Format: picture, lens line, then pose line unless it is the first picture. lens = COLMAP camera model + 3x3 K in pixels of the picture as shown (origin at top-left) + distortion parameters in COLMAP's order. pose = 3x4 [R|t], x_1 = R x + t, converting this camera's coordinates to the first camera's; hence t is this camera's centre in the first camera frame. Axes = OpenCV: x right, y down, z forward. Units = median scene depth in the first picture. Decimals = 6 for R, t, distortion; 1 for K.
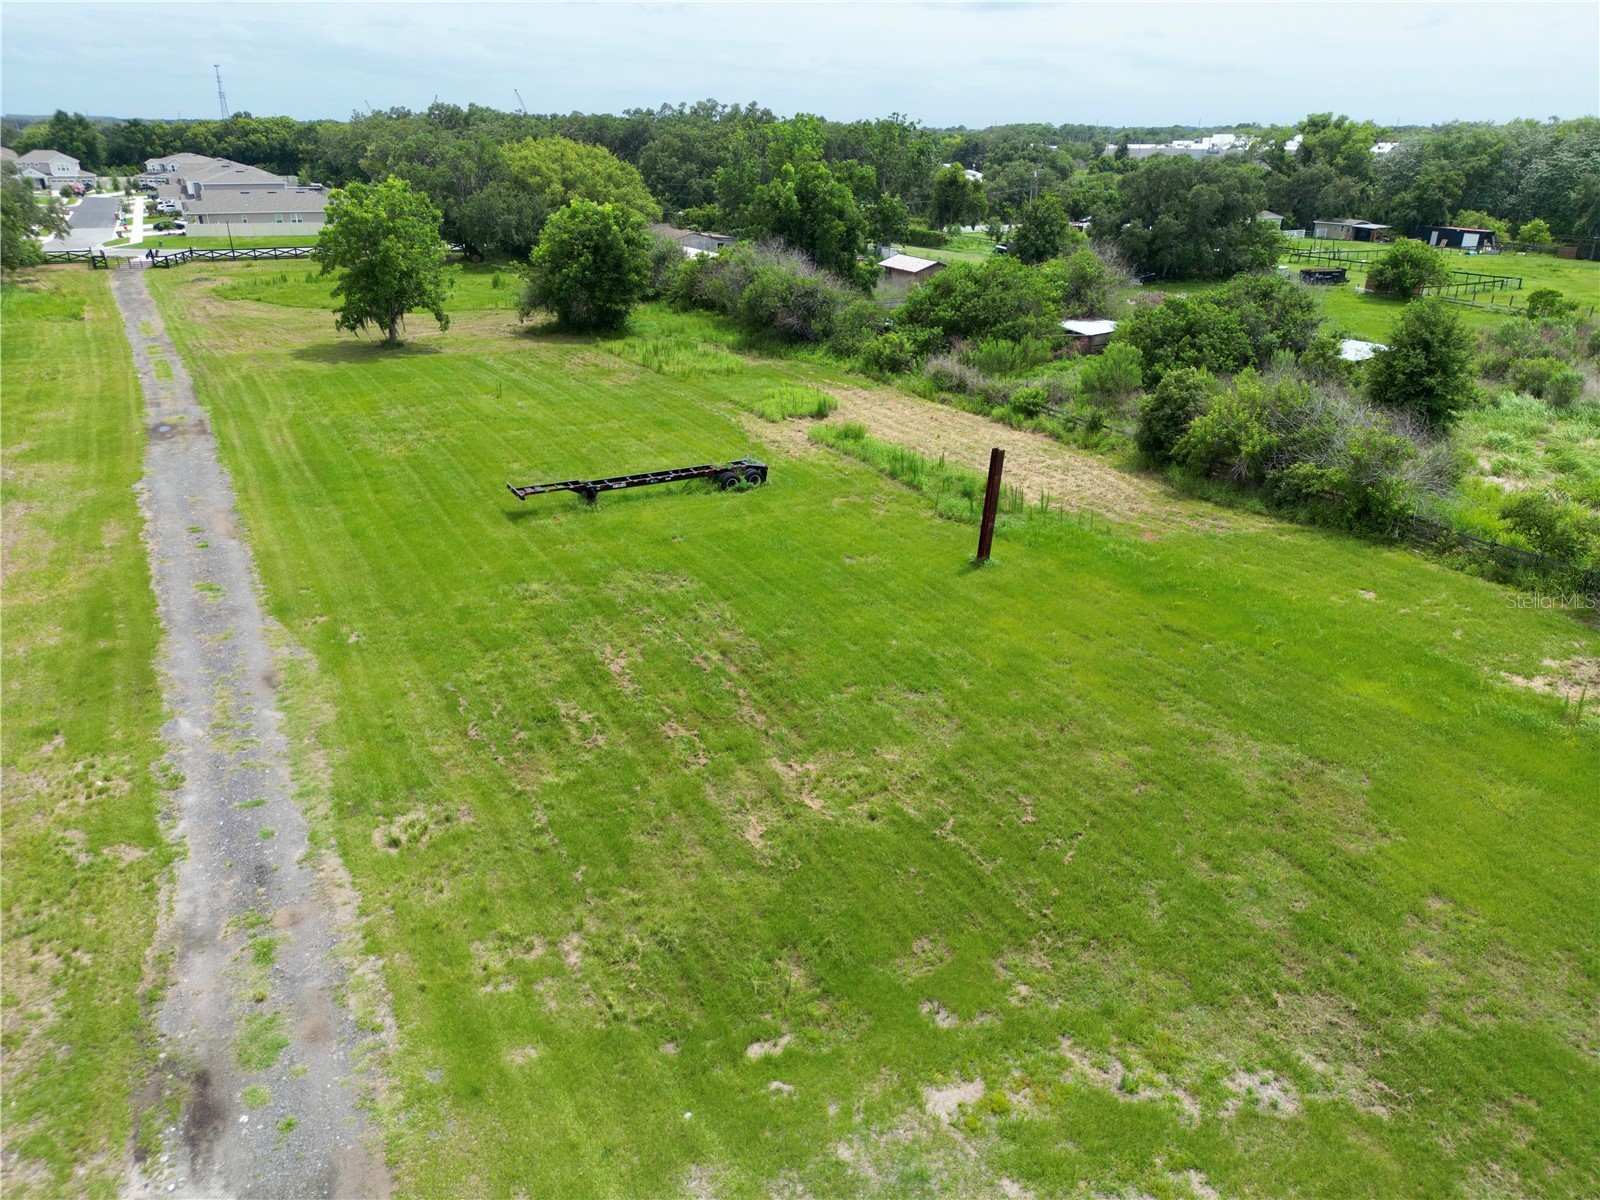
lens RADIAL K [[1138.4, 0, 793.6], [0, 1138.4, 608.2], [0, 0, 1]] dist [0.057063, -0.045662]
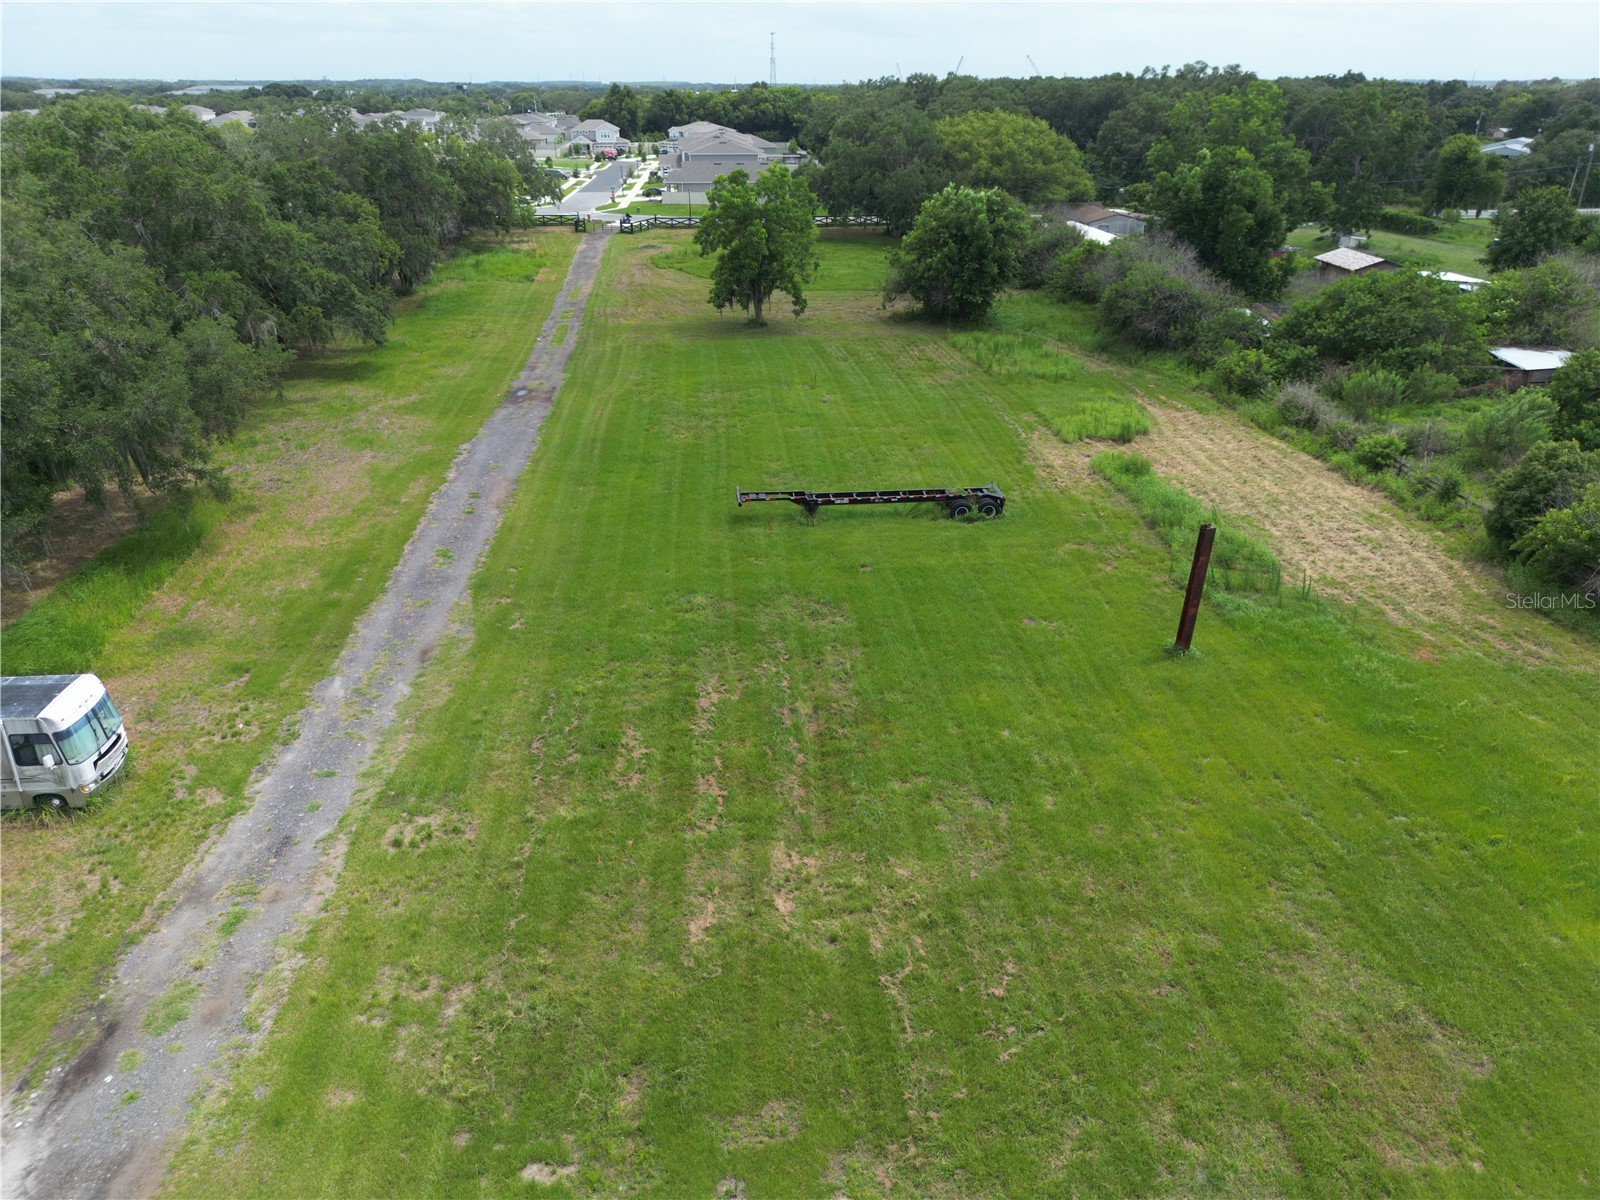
lens RADIAL K [[1138.4, 0, 783.3], [0, 1138.4, 600.3], [0, 0, 1]] dist [0.057063, -0.045662]
pose [[0.912710, 0.160643, -0.375705, 0.177828], [-0.151143, 0.986990, 0.054840, -0.067923], [0.379627, 0.006733, 0.925115, 0.075099]]
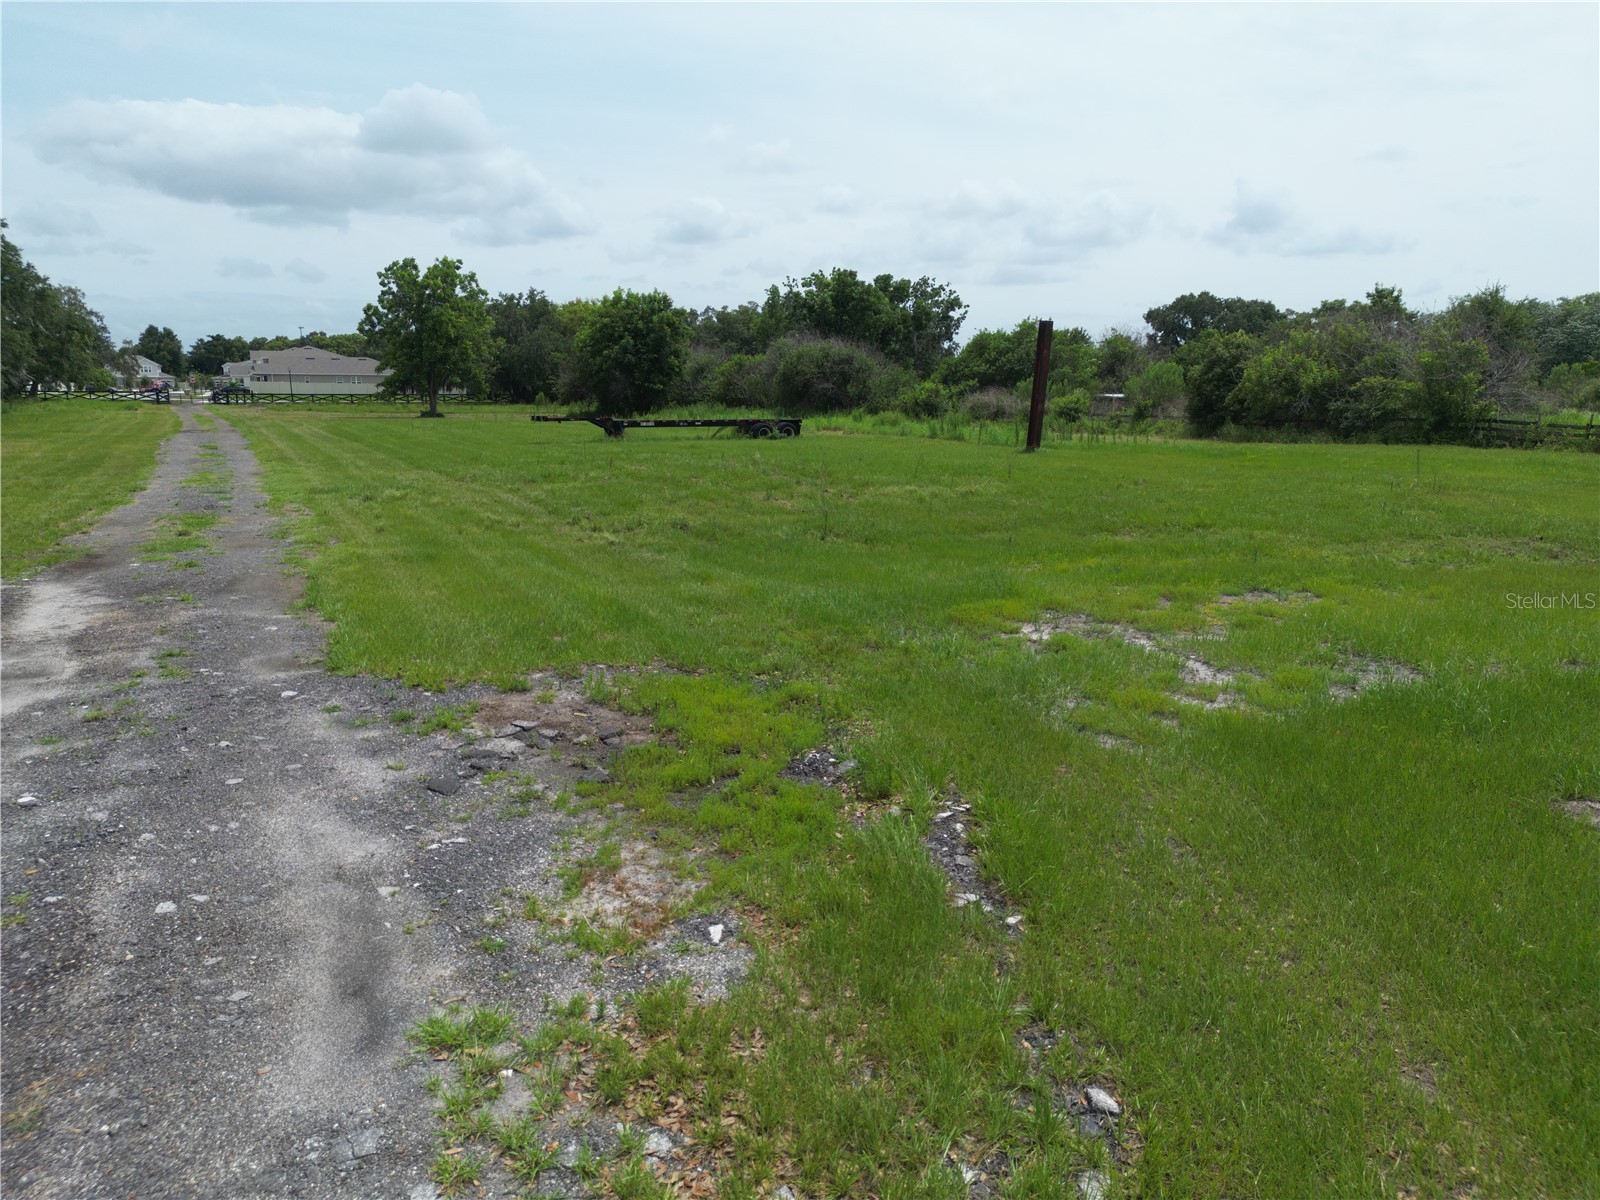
lens RADIAL K [[1138.4, 0, 794.4], [0, 1138.4, 592.5], [0, 0, 1]] dist [0.057063, -0.045662]
pose [[0.999581, 0.005778, -0.028370, -0.000910], [-0.011812, 0.976011, -0.217402, 0.232372], [0.026433, 0.217646, 0.975670, 0.093631]]
